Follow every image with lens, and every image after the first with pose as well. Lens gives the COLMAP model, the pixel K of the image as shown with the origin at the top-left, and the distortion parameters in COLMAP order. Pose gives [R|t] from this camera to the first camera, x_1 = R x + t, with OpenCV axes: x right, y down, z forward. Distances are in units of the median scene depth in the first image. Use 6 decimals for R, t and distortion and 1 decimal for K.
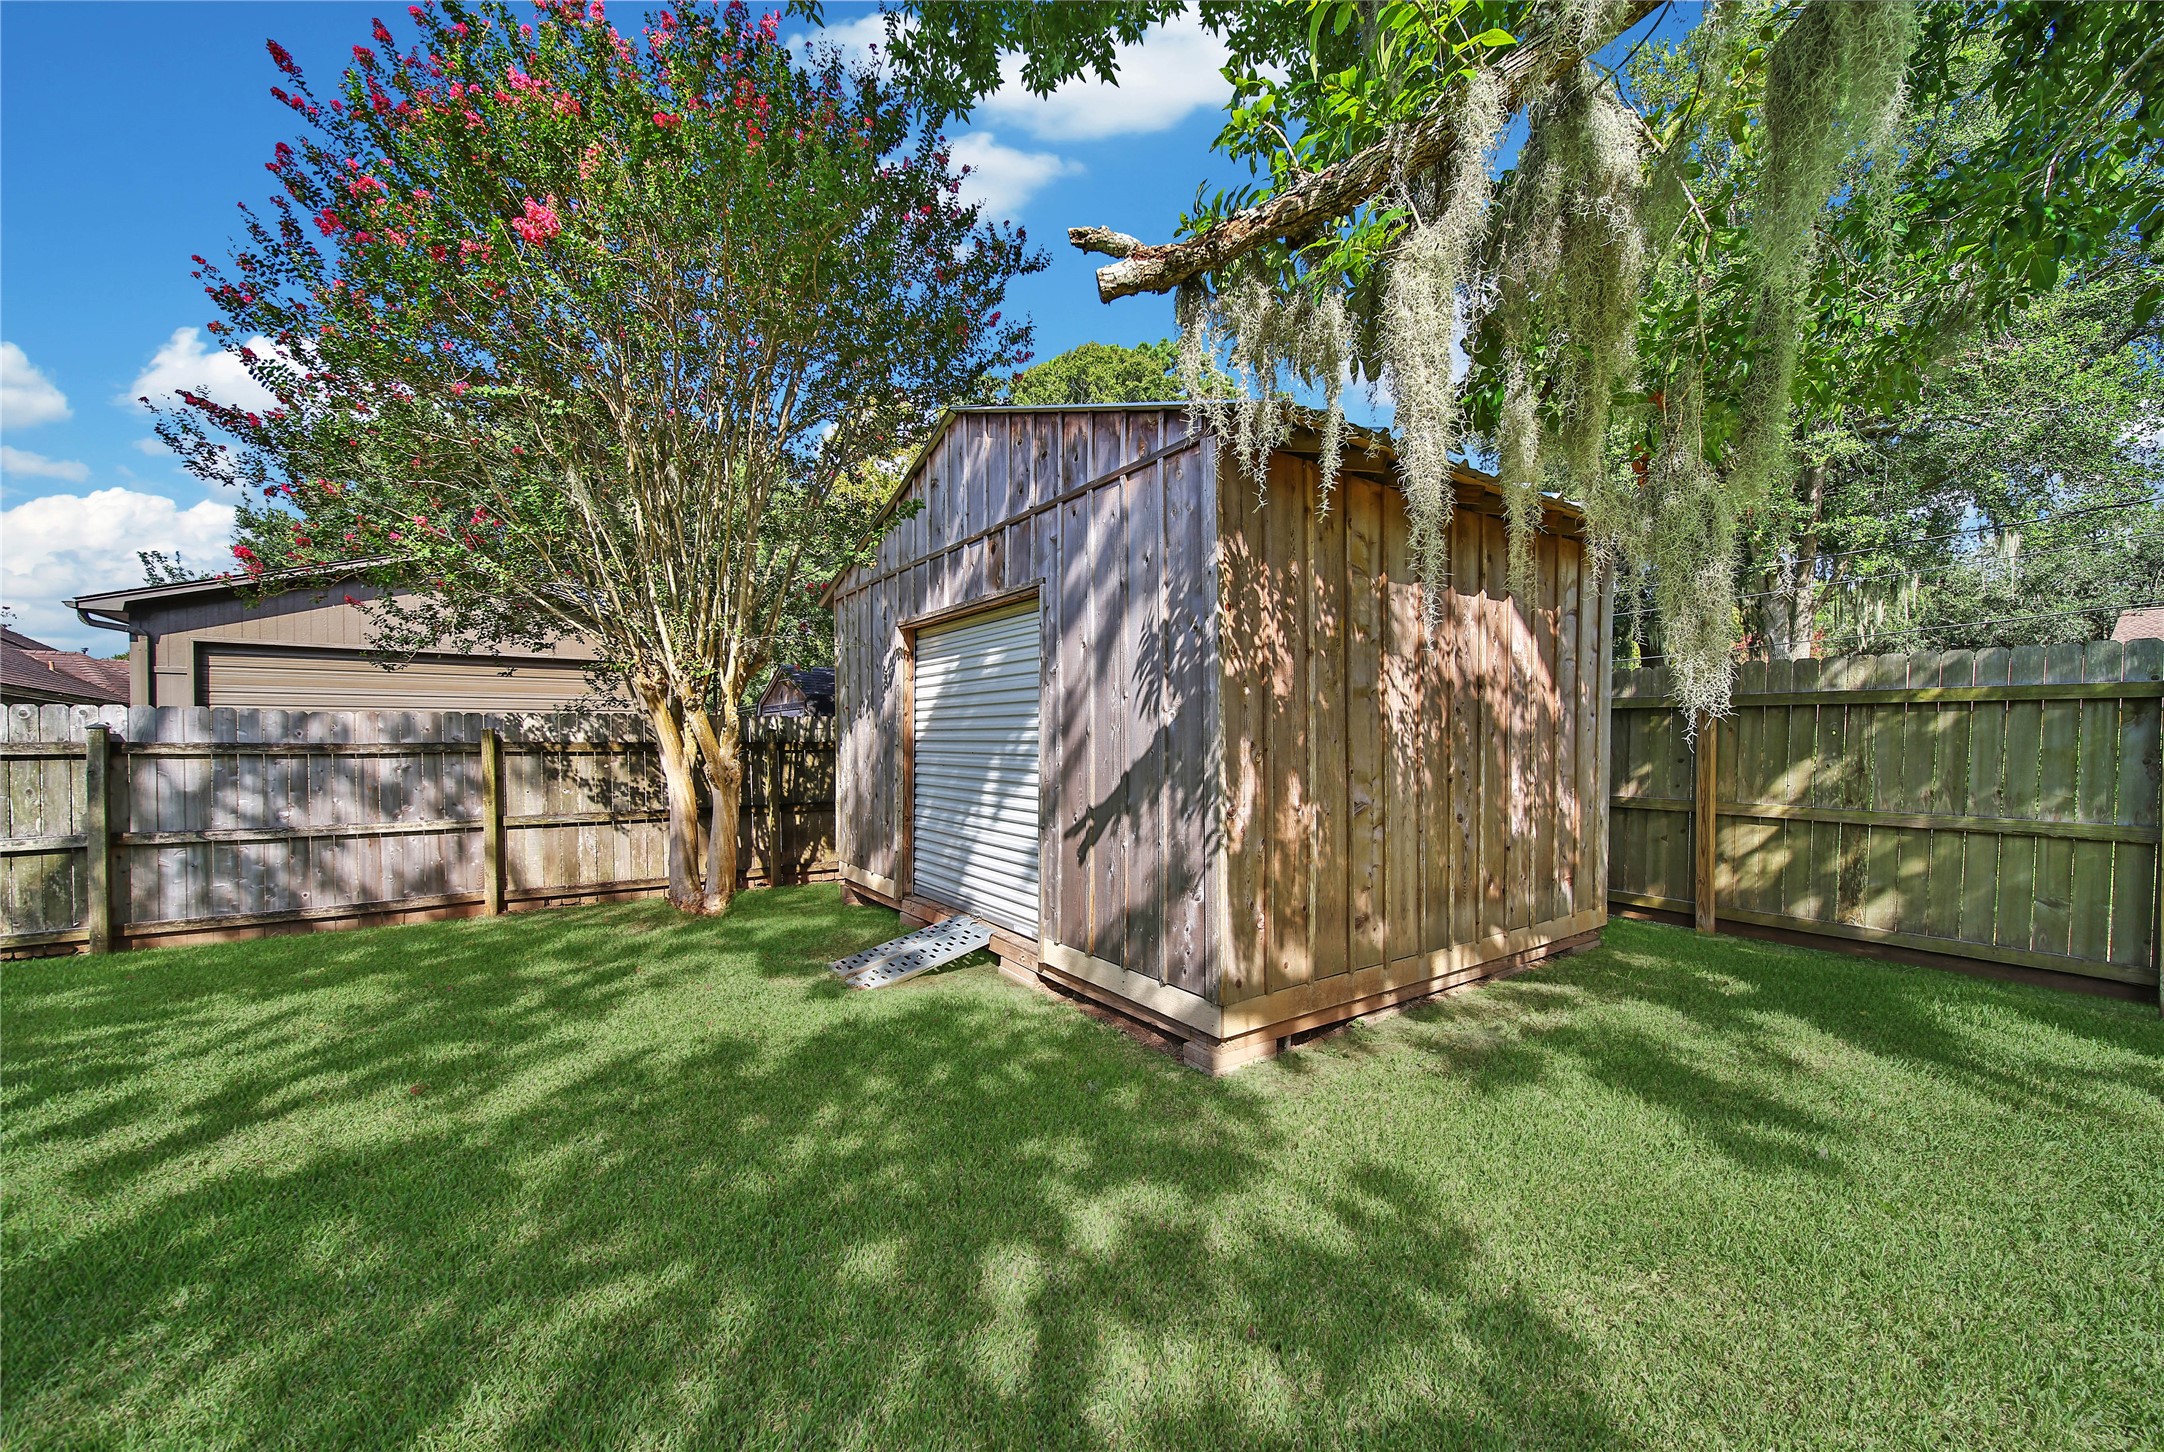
lens RADIAL K [[749.0, 0, 1086.5], [0, 749.0, 728.2], [0, 0, 1]] dist [0.000026, 0.000015]
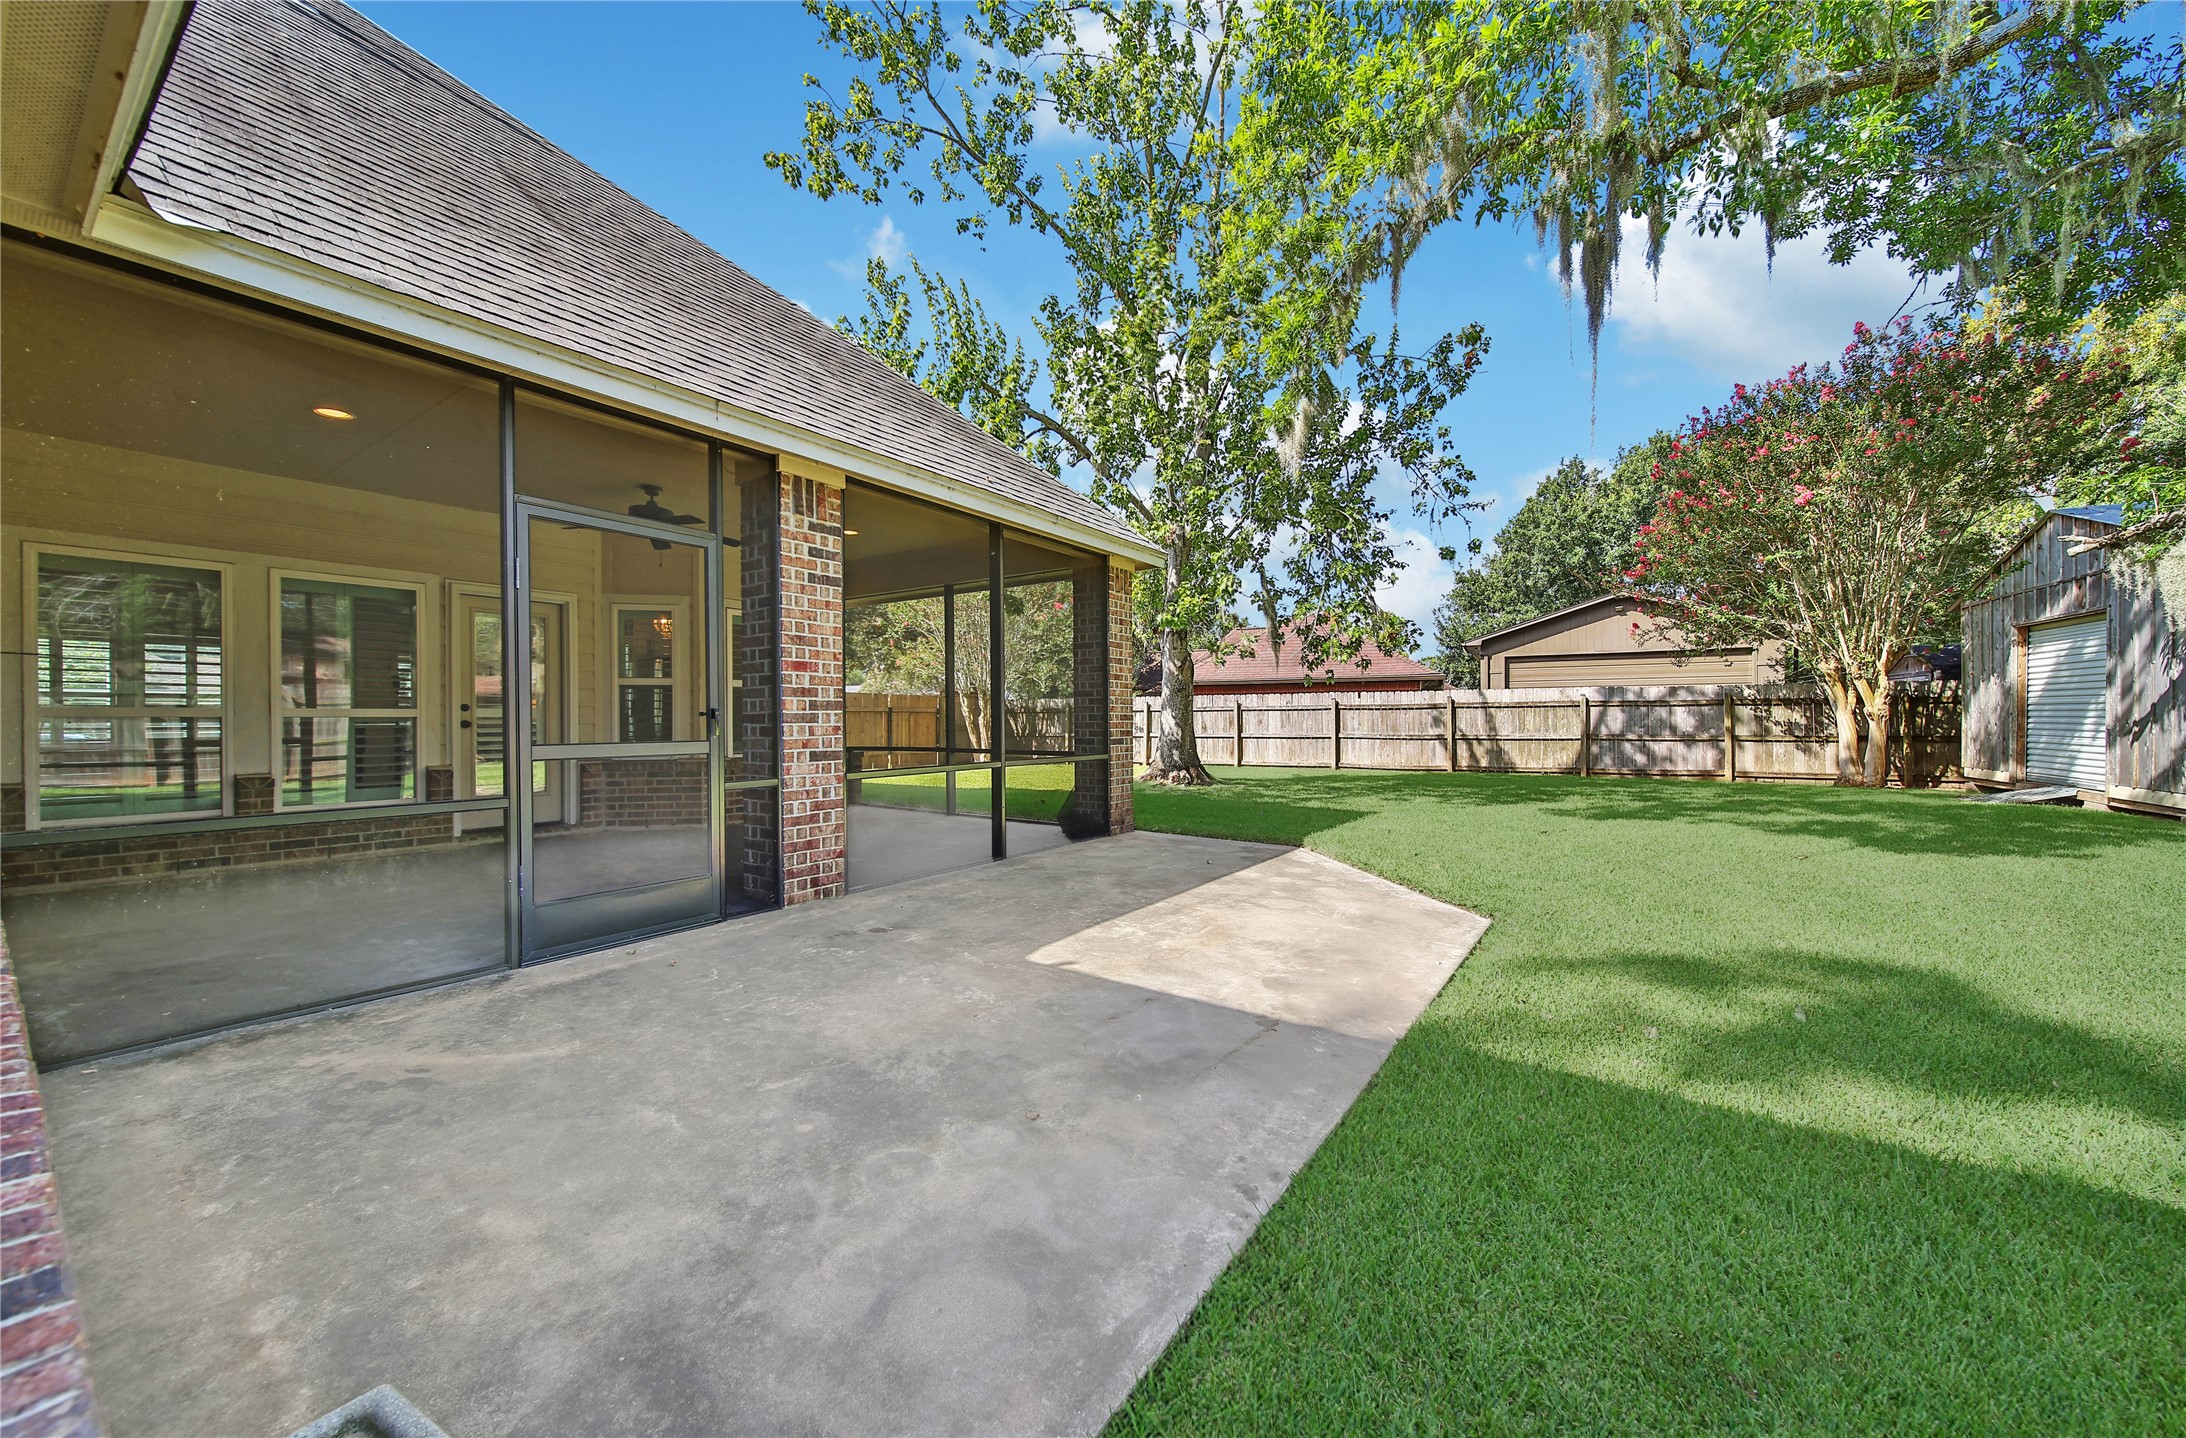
lens RADIAL K [[791.0, 0, 1108.6], [0, 791.0, 713.4], [0, 0, 1]] dist [-0.010364, -0.000203]
pose [[0.412349, -0.004223, -0.911016, 0.470674], [0.011221, 0.999937, 0.000444, 0.031985], [0.910957, -0.010406, 0.412371, -1.474454]]
